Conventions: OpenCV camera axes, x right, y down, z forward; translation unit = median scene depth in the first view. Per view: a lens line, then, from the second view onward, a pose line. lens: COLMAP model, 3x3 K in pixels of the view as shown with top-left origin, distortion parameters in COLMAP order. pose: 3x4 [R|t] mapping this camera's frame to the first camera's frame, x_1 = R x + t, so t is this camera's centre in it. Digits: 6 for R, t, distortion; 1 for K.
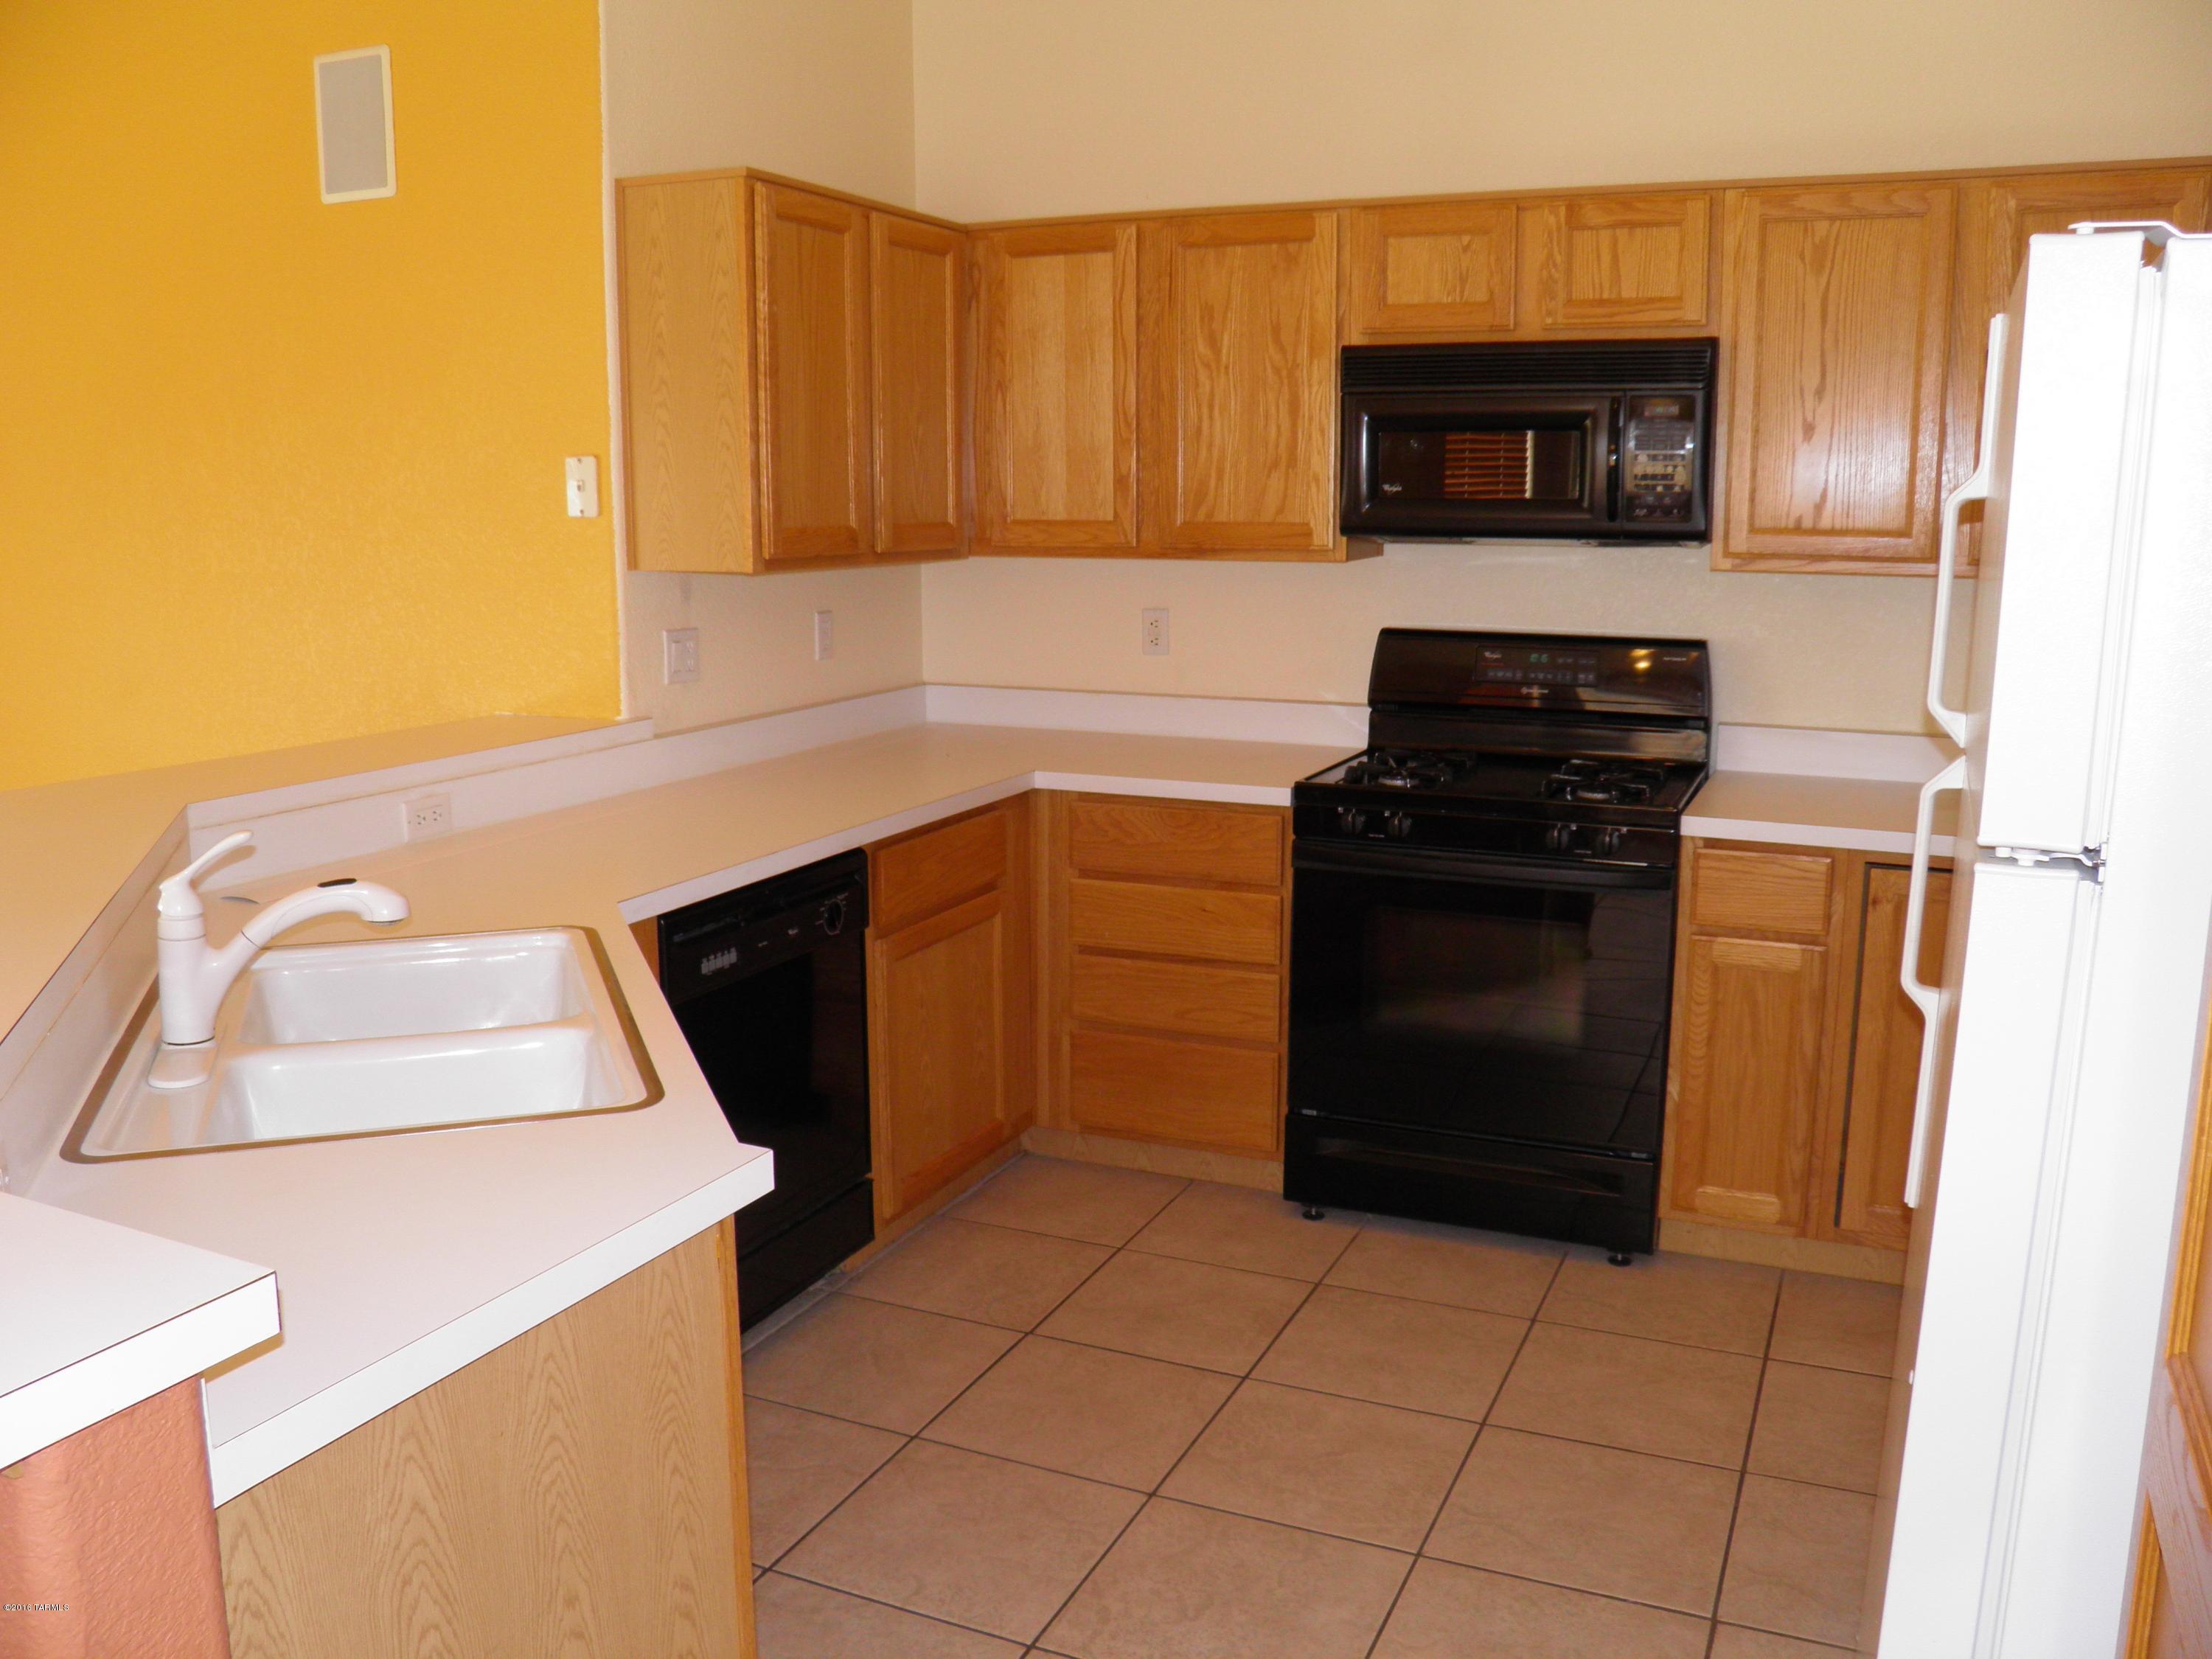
lens RADIAL K [[1813.6, 0, 1097.8], [0, 1813.6, 823.8], [0, 0, 1]] dist [-0.138215, 0.082195]
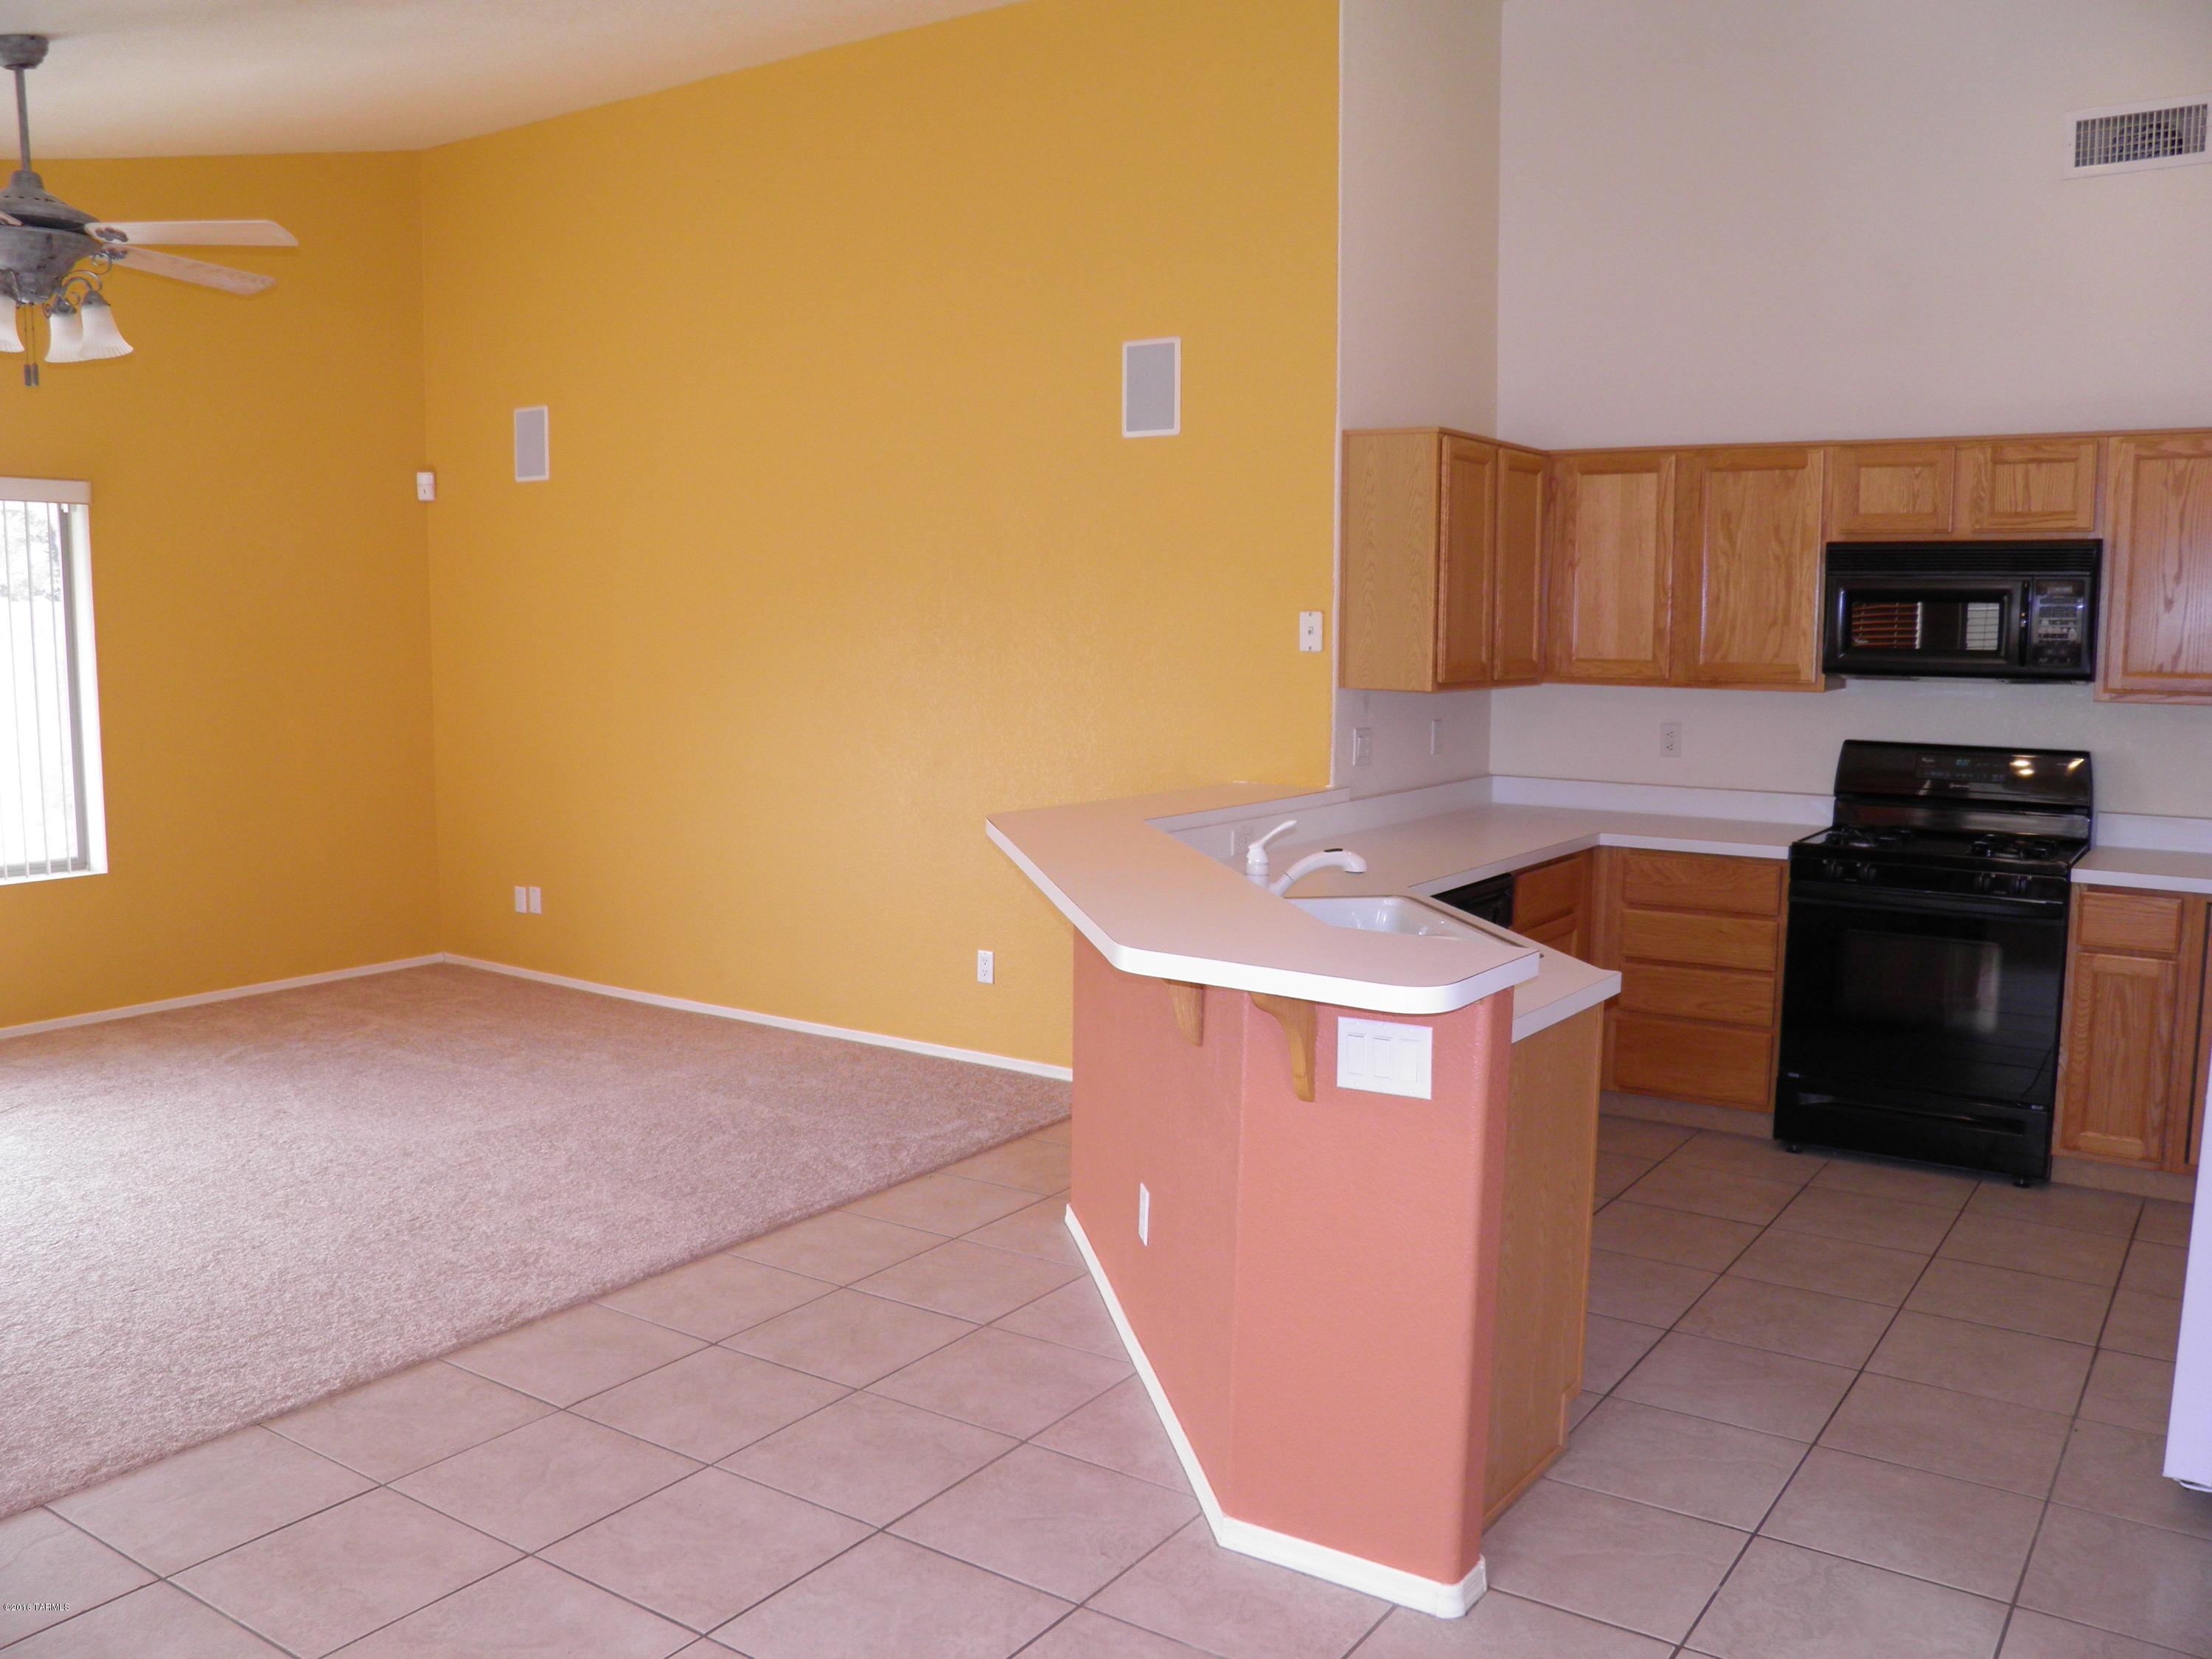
lens RADIAL K [[1797.8, 0, 1103.0], [0, 1797.8, 843.3], [0, 0, 1]] dist [-0.143665, 0.104434]
pose [[0.982970, 0.028159, -0.181595, -0.178331], [-0.038367, 0.997860, -0.052947, 0.074173], [0.179716, 0.059012, 0.981947, -0.490708]]
